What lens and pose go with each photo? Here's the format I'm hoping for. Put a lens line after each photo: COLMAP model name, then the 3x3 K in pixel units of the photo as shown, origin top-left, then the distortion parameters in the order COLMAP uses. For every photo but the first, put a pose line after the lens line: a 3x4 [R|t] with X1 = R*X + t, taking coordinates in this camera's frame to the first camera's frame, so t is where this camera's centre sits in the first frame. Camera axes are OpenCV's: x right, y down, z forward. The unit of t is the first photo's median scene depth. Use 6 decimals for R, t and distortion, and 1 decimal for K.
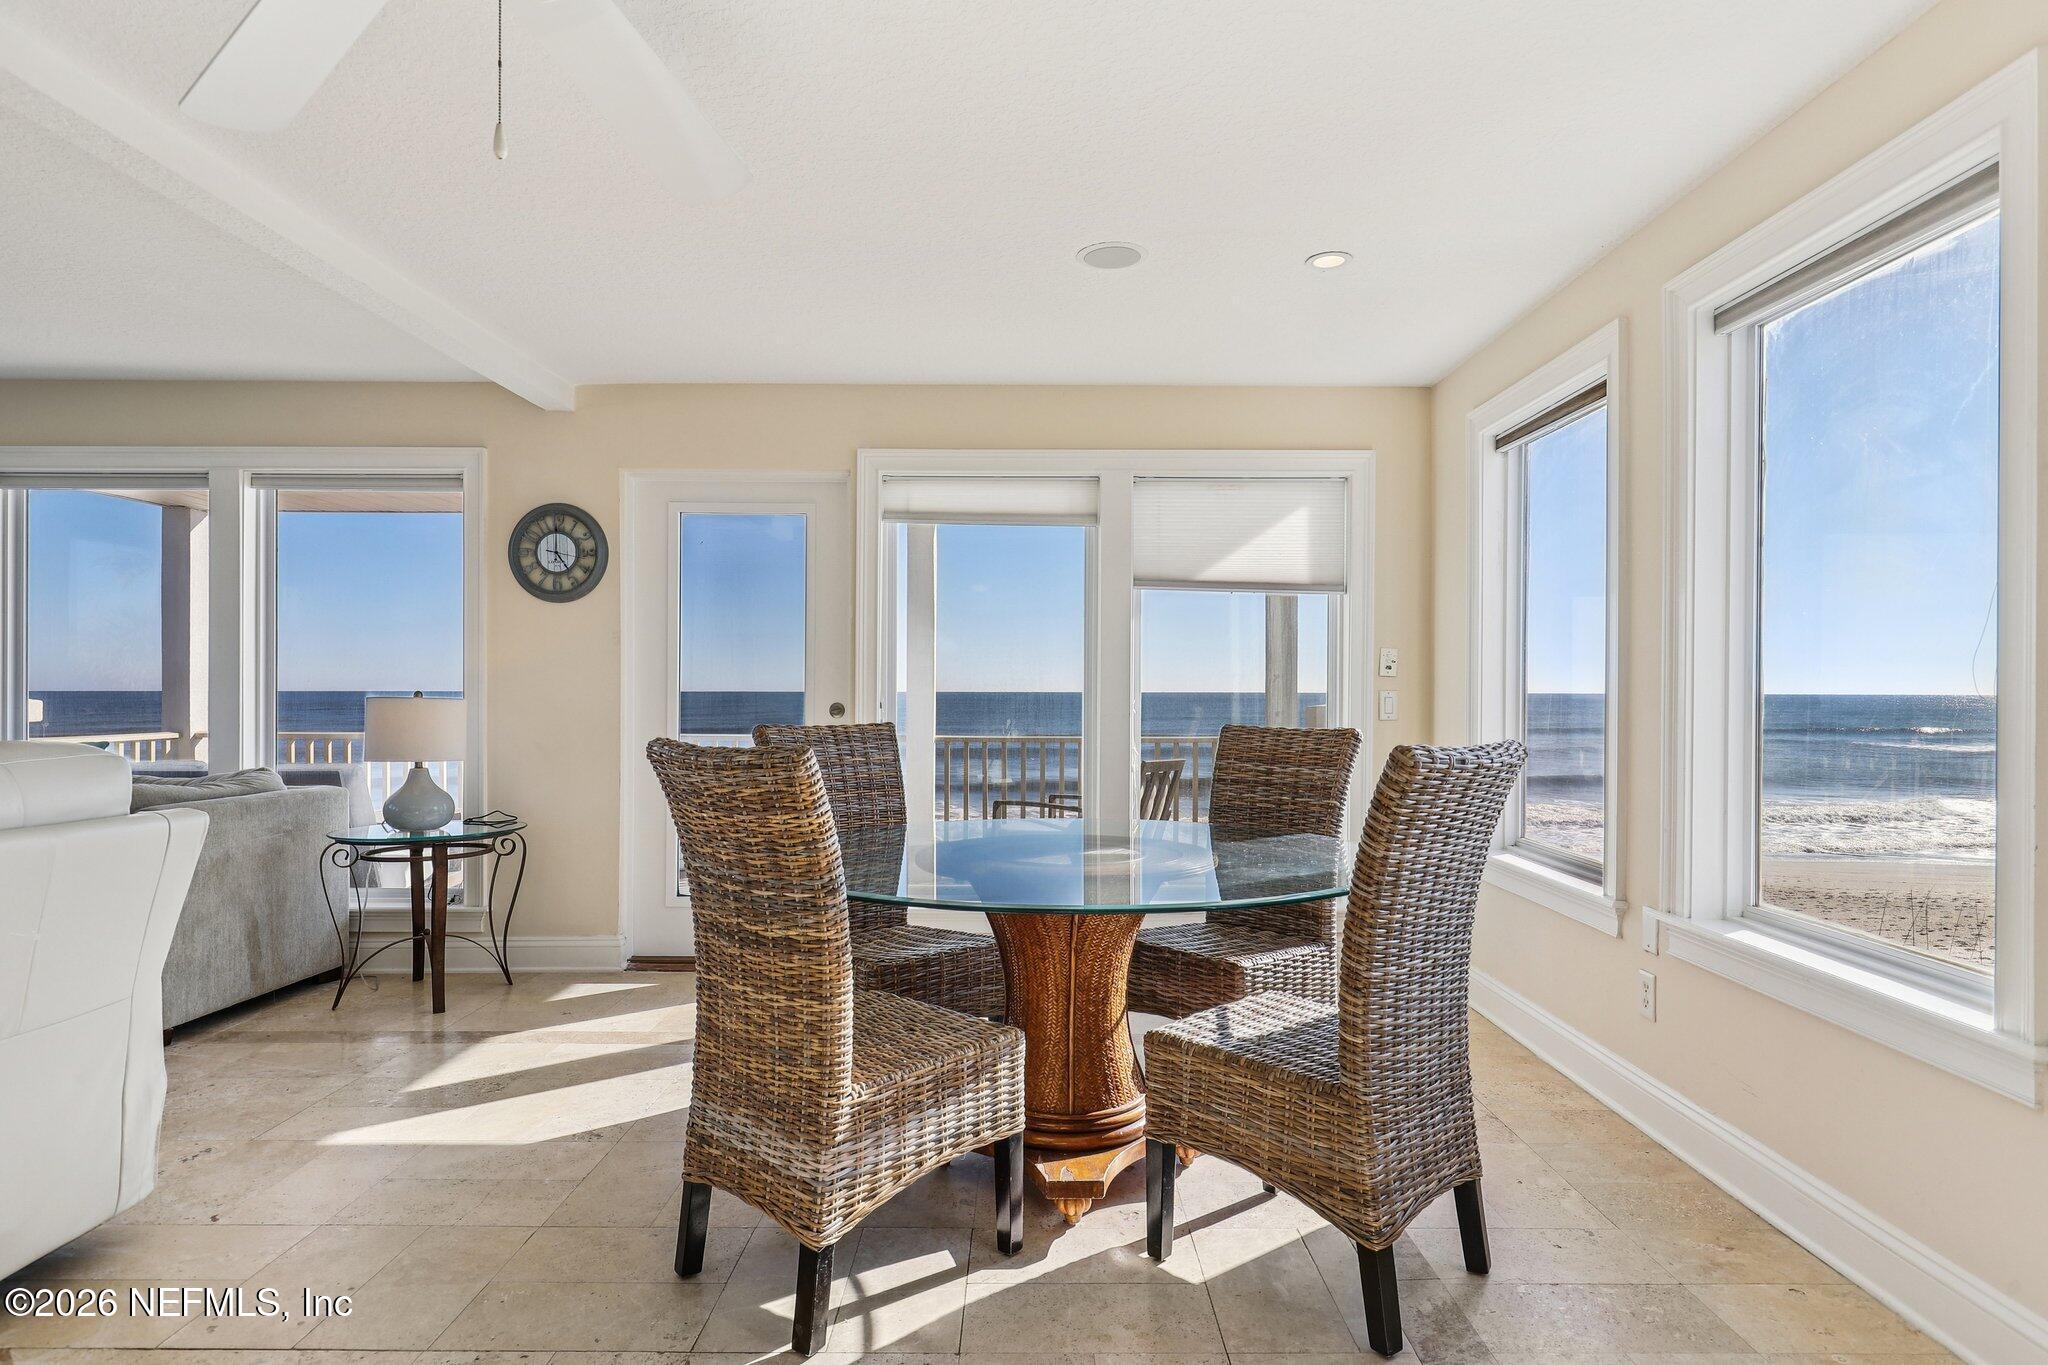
lens RADIAL K [[1125.8, 0, 1033.2], [0, 1125.8, 696.8], [0, 0, 1]] dist [-0.000909, 0.000075]
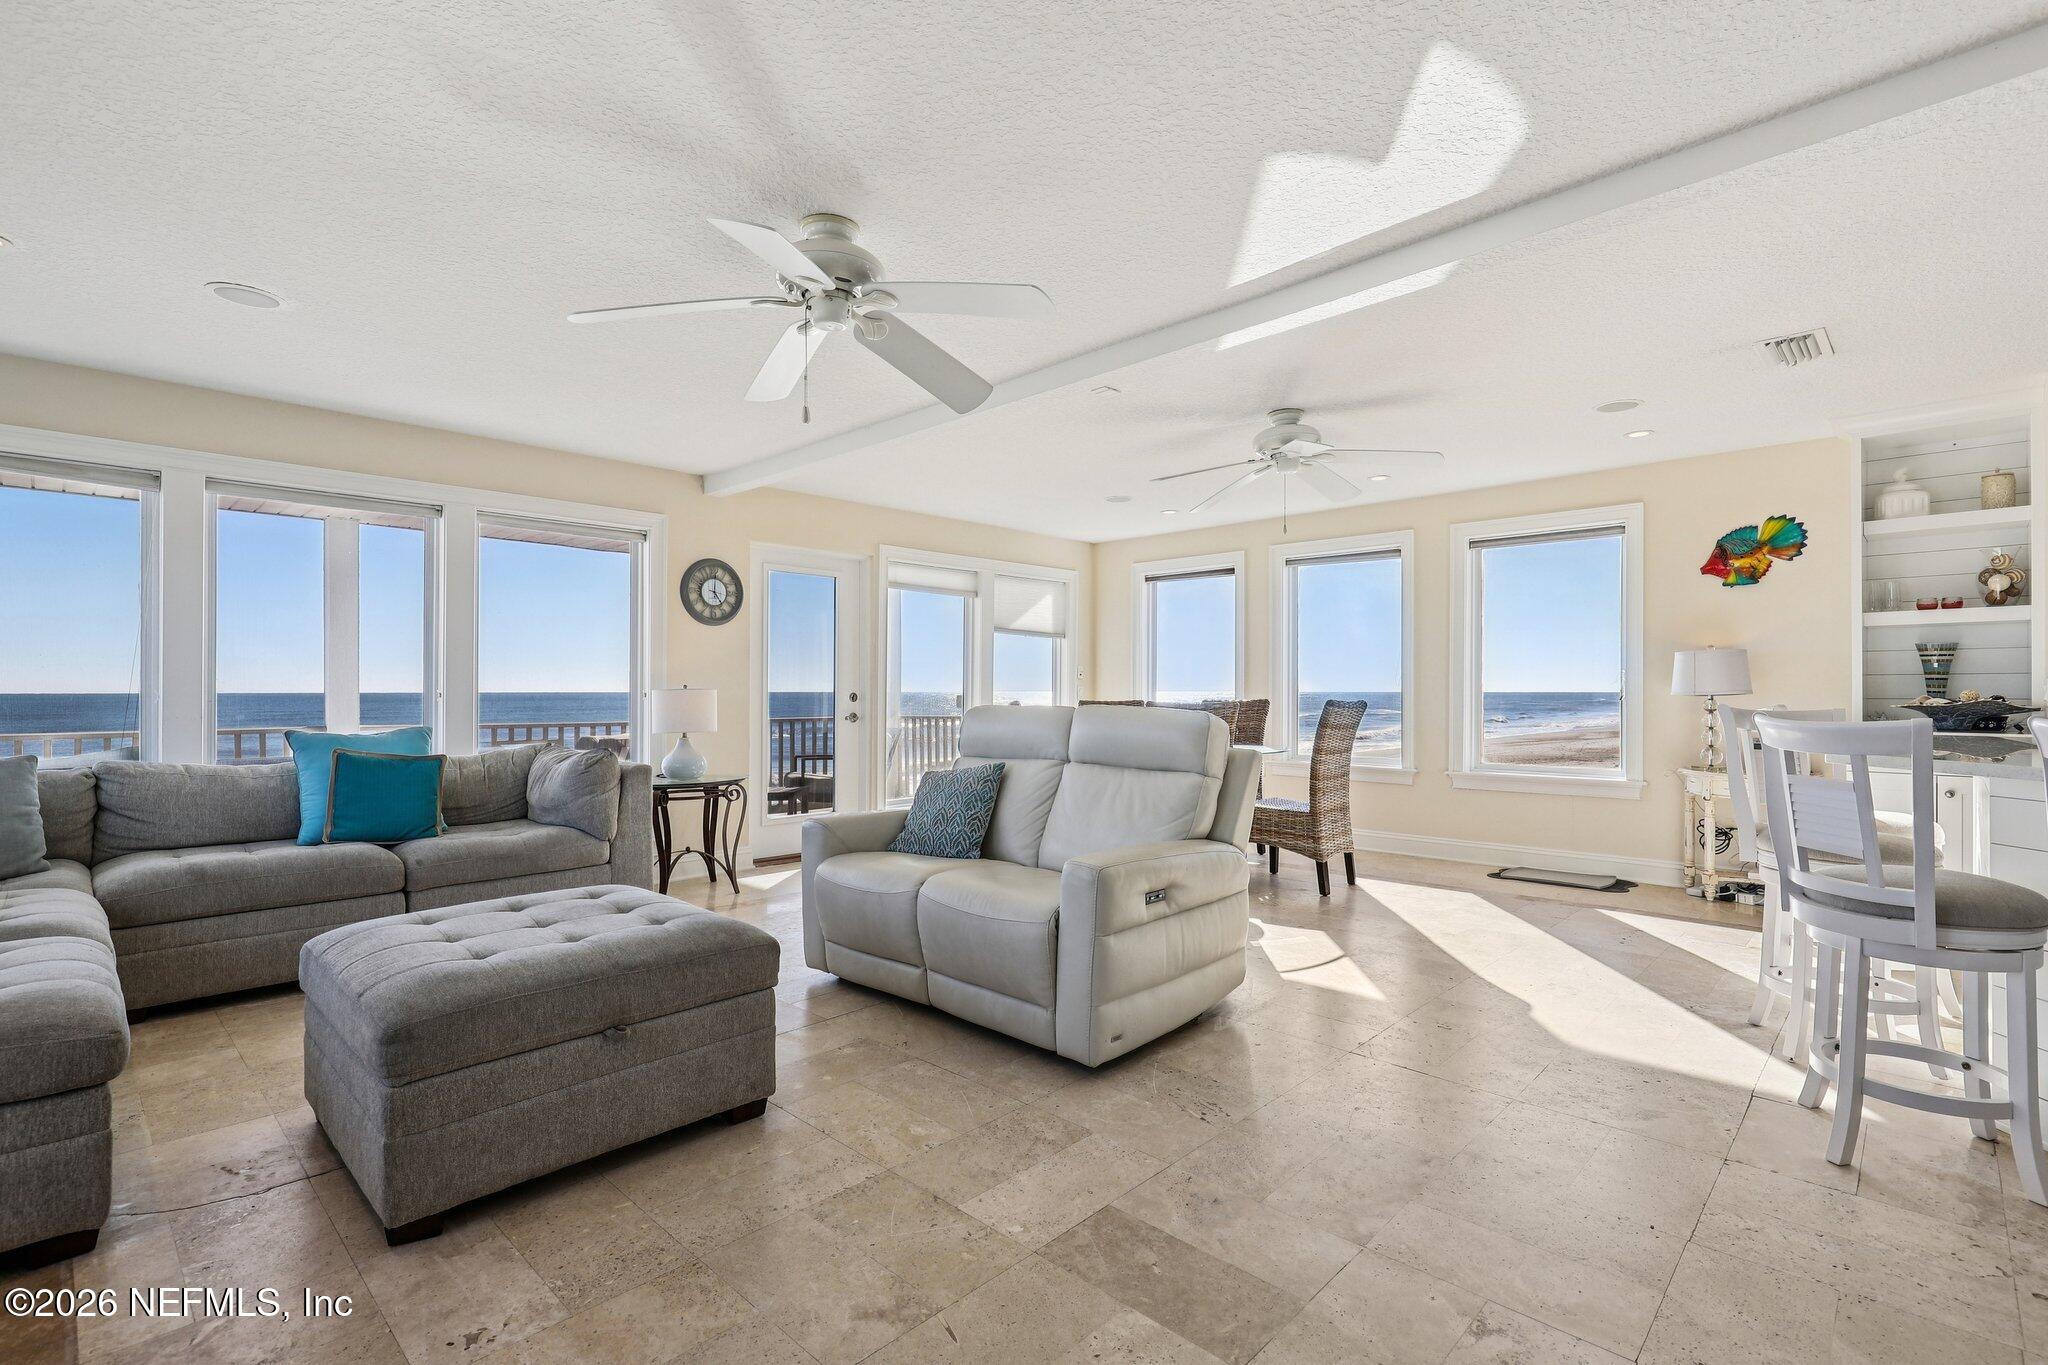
lens RADIAL K [[942.1, 0, 1032.8], [0, 942.1, 686.7], [0, 0, 1]] dist [0.000301, -0.000073]
pose [[0.699284, -0.000323, 0.714843, -1.147612], [0.009140, 0.999922, -0.008489, 0.012096], [-0.714785, 0.012470, 0.699233, -0.187015]]
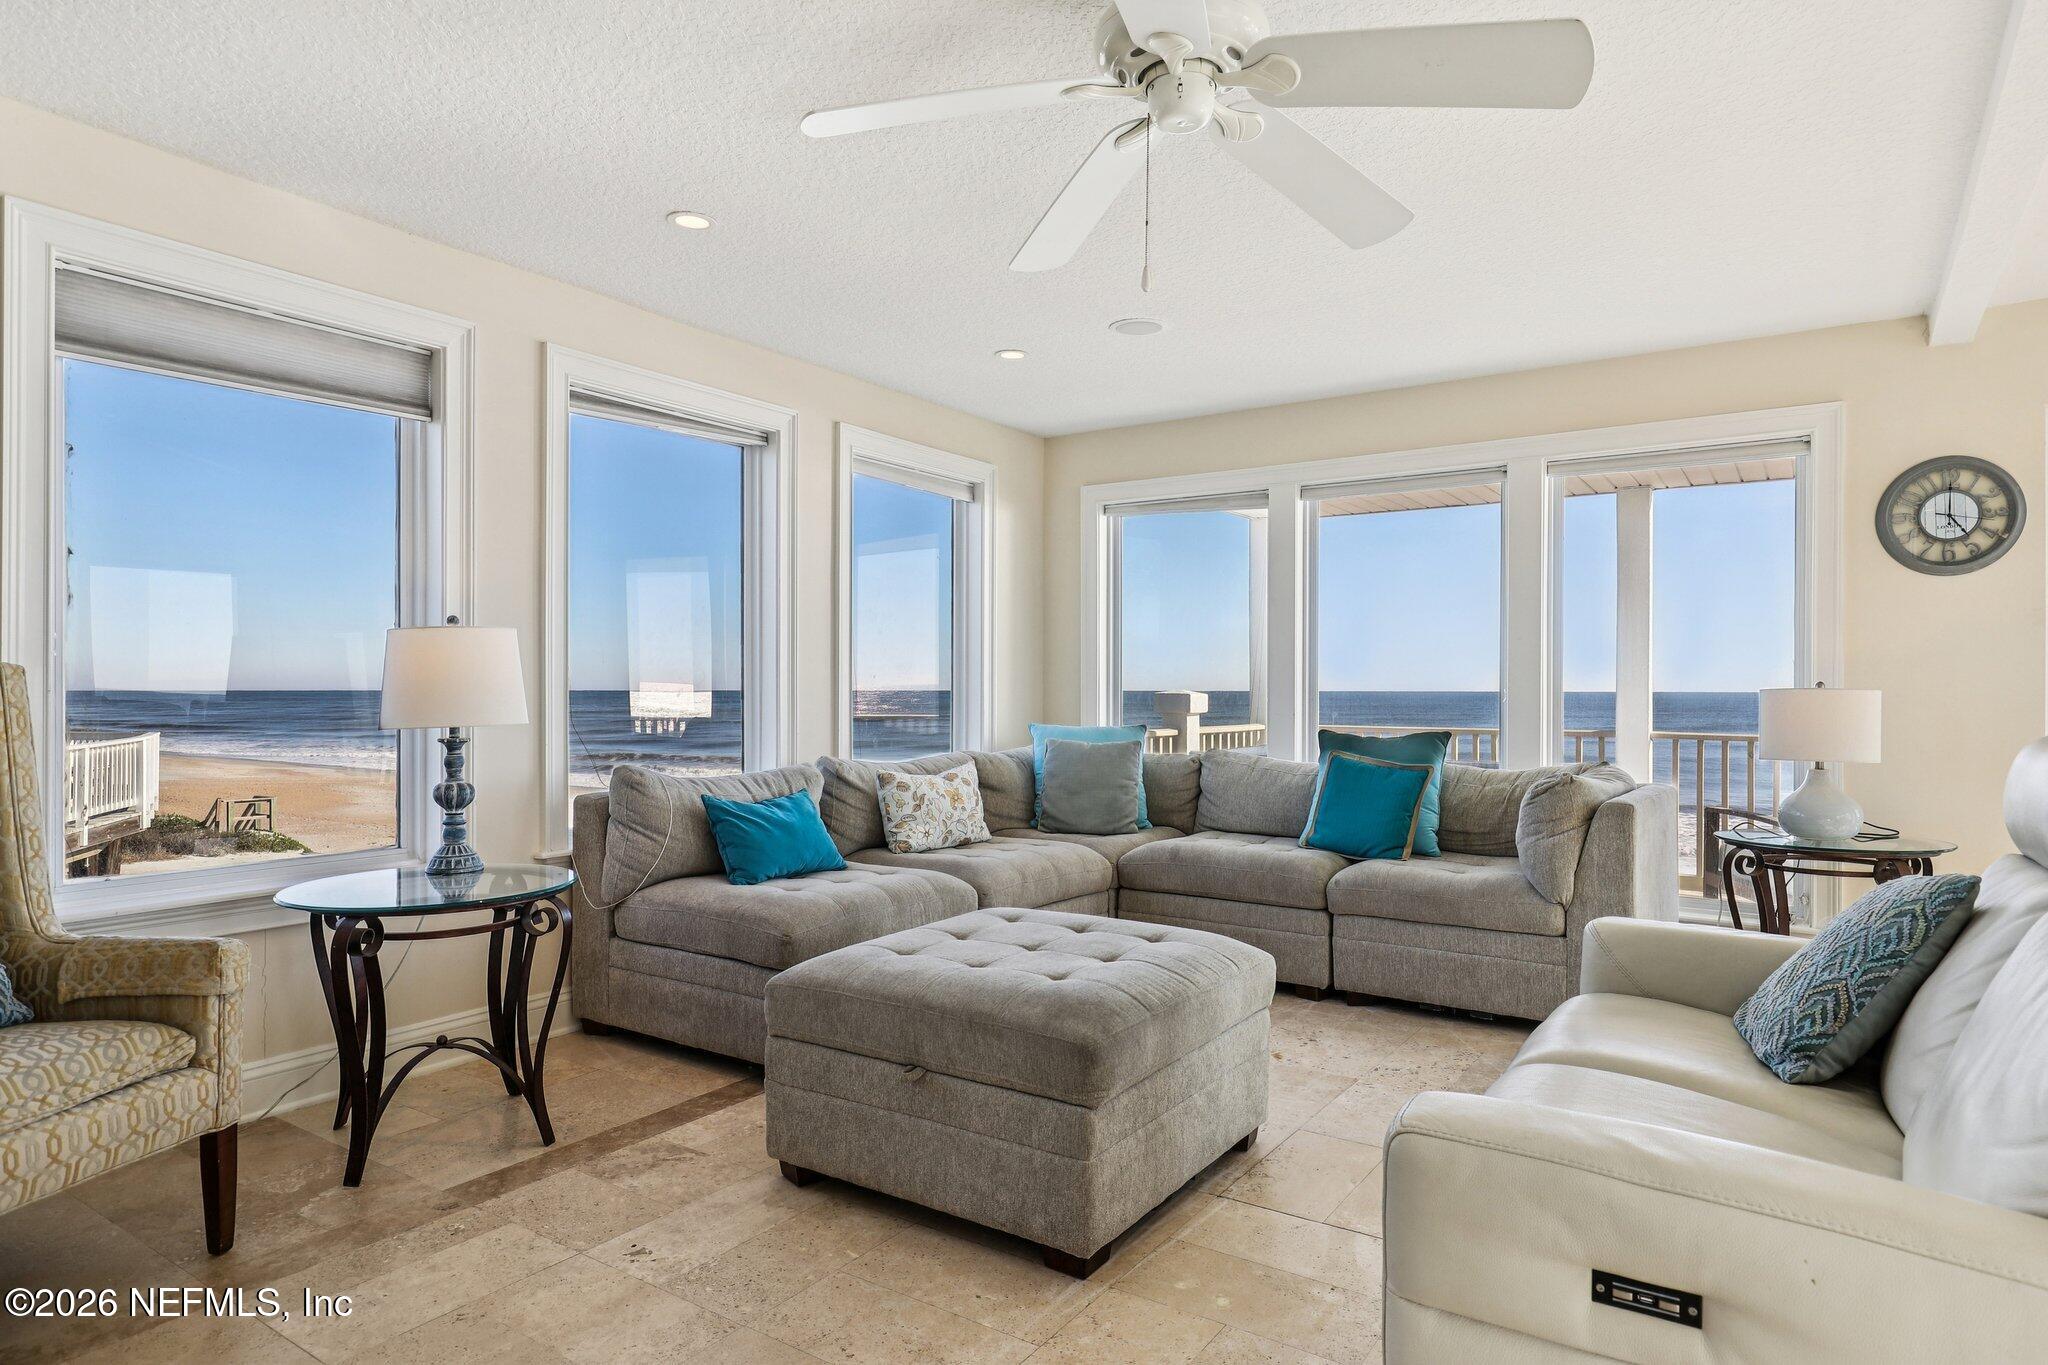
lens RADIAL K [[1158.0, 0, 1035.8], [0, 1158.0, 689.3], [0, 0, 1]] dist [-0.001785, -0.000182]
pose [[0.823436, -0.000045, -0.567410, -0.557548], [-0.004983, 0.999961, -0.007311, 0.011124], [0.567388, 0.008848, 0.823403, -0.093807]]
